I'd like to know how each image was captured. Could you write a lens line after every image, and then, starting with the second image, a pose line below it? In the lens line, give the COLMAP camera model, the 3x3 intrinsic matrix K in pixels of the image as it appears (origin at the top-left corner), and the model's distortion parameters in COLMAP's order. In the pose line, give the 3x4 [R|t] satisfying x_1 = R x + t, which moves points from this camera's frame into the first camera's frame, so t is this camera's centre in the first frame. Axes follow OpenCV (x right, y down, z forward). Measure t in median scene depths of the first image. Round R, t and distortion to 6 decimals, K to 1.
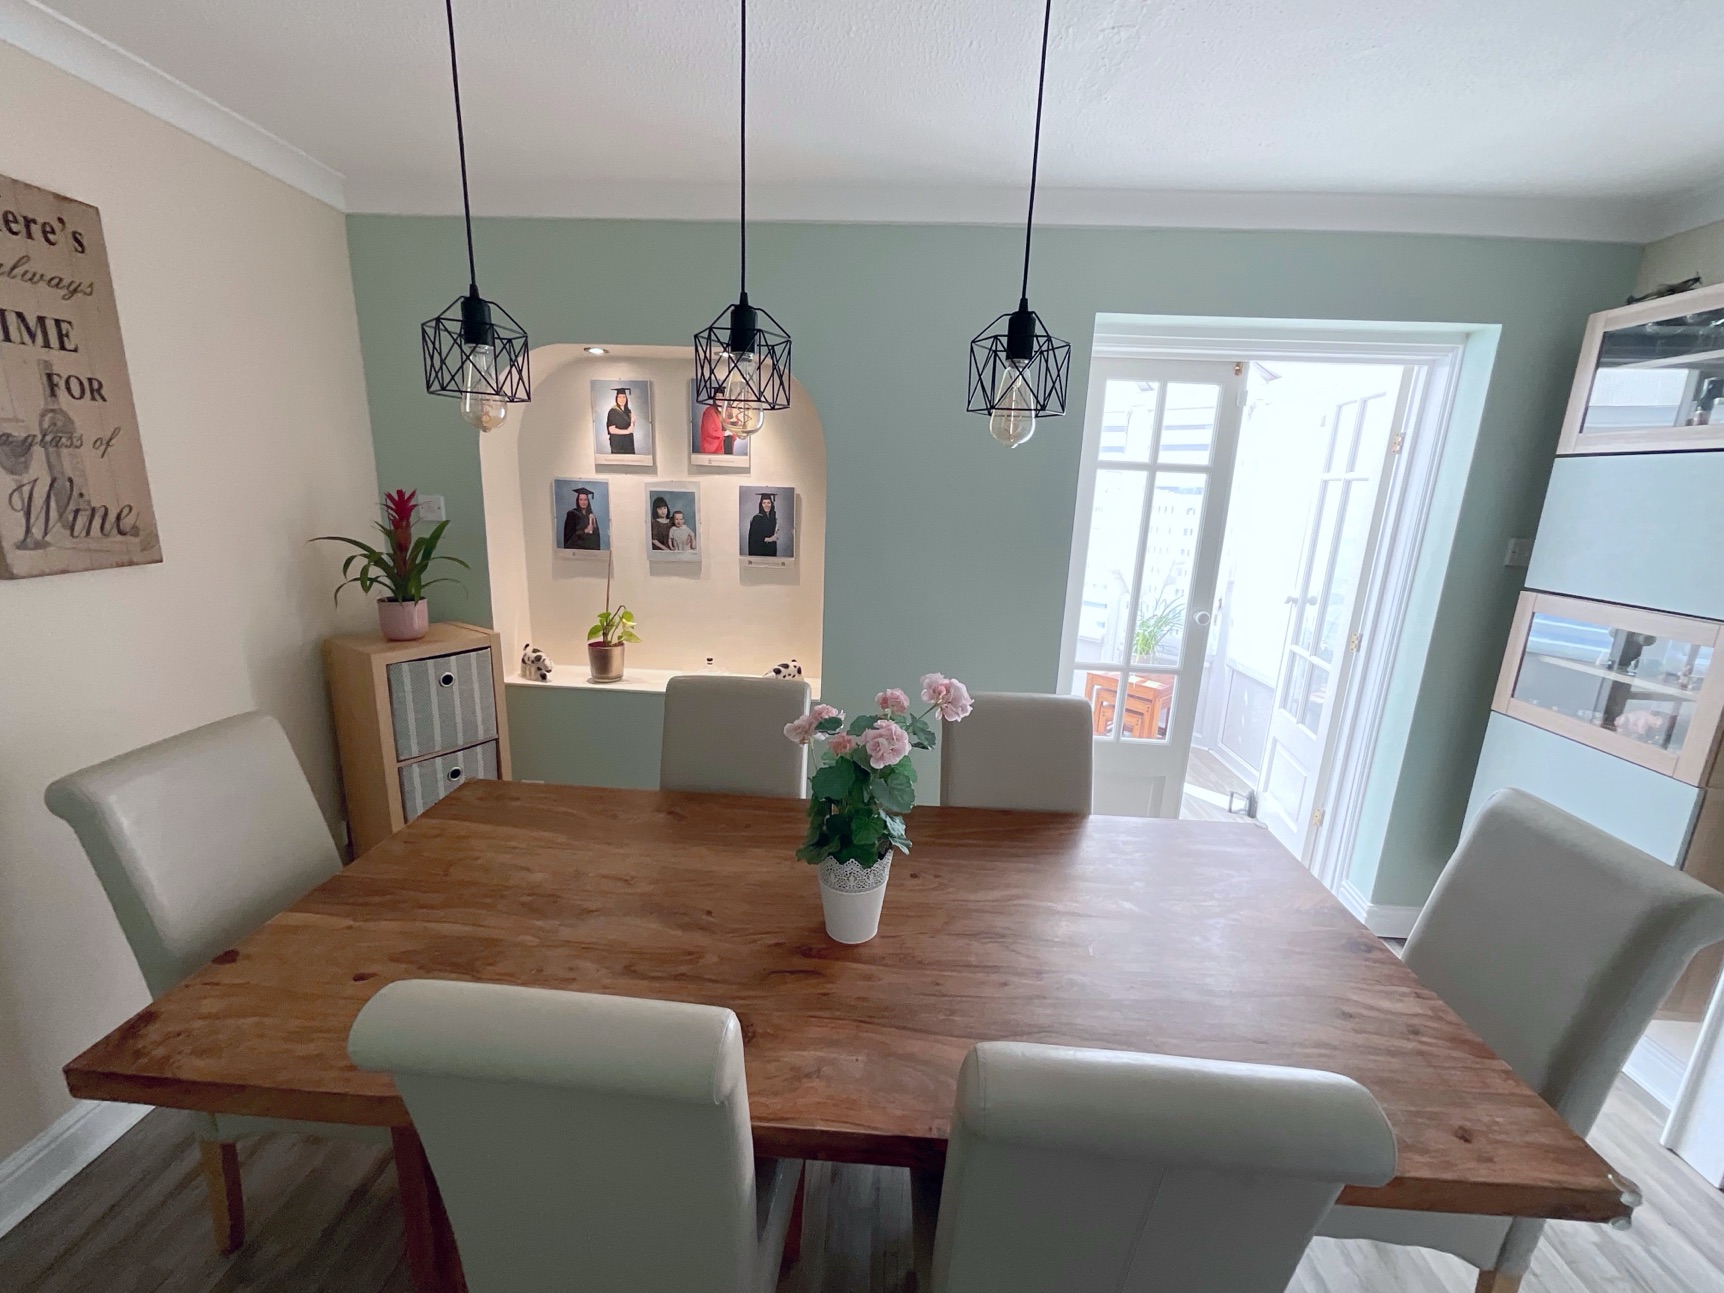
lens RADIAL K [[698.0, 0, 862.4], [0, 698.0, 637.9], [0, 0, 1]] dist [-0.002351, 0.000923]
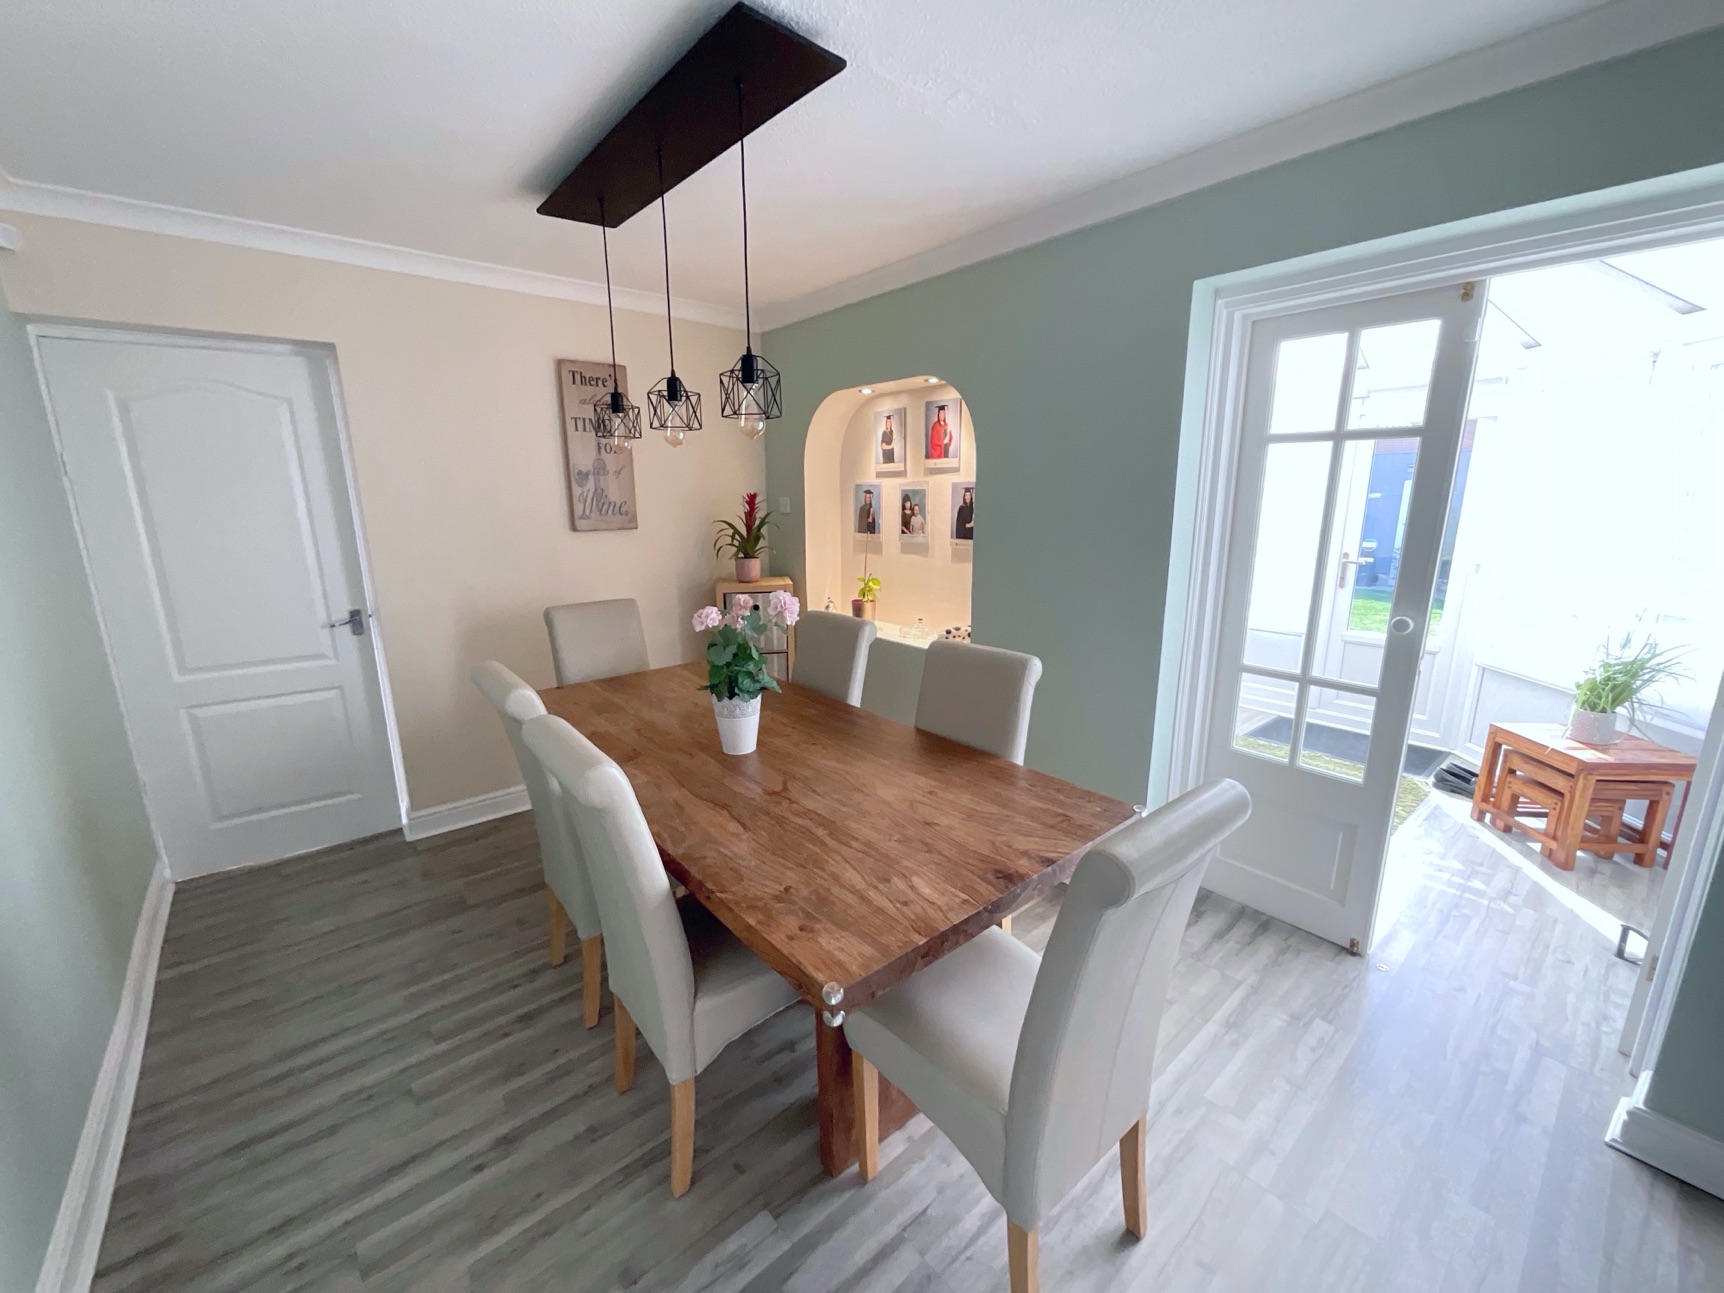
lens RADIAL K [[698.0, 0, 862.6], [0, 698.0, 636.0], [0, 0, 1]] dist [-0.002351, 0.000923]
pose [[0.687351, 0.109070, -0.718089, 0.645363], [-0.130164, 0.991153, 0.025953, 0.042691], [0.714567, 0.075631, 0.695467, 0.041206]]
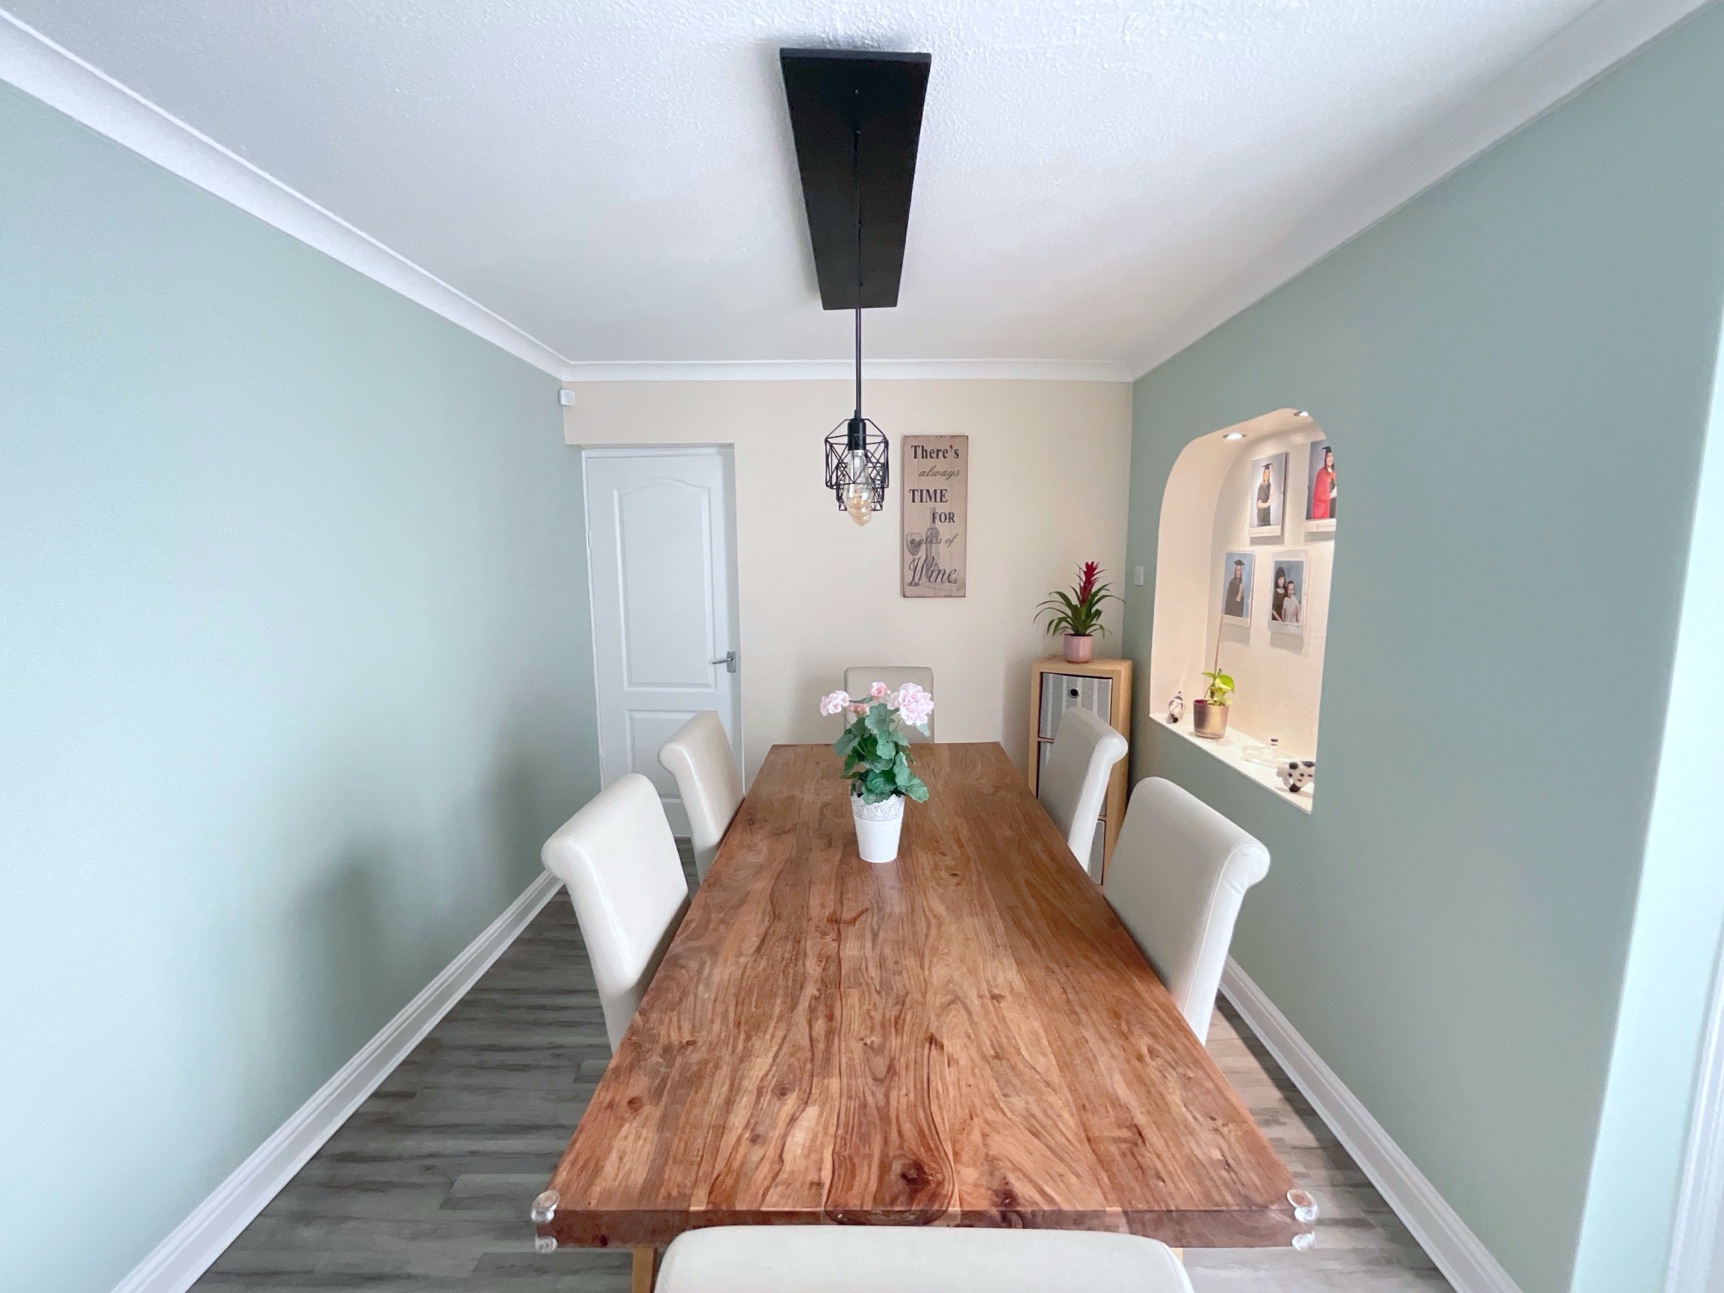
lens RADIAL K [[698.0, 0, 864.1], [0, 698.0, 638.0], [0, 0, 1]] dist [-0.002351, 0.000923]
pose [[0.050126, 0.085581, -0.995069, 0.670648], [-0.217743, 0.973292, 0.072740, -0.050769], [0.974718, 0.213023, 0.067422, 0.397293]]
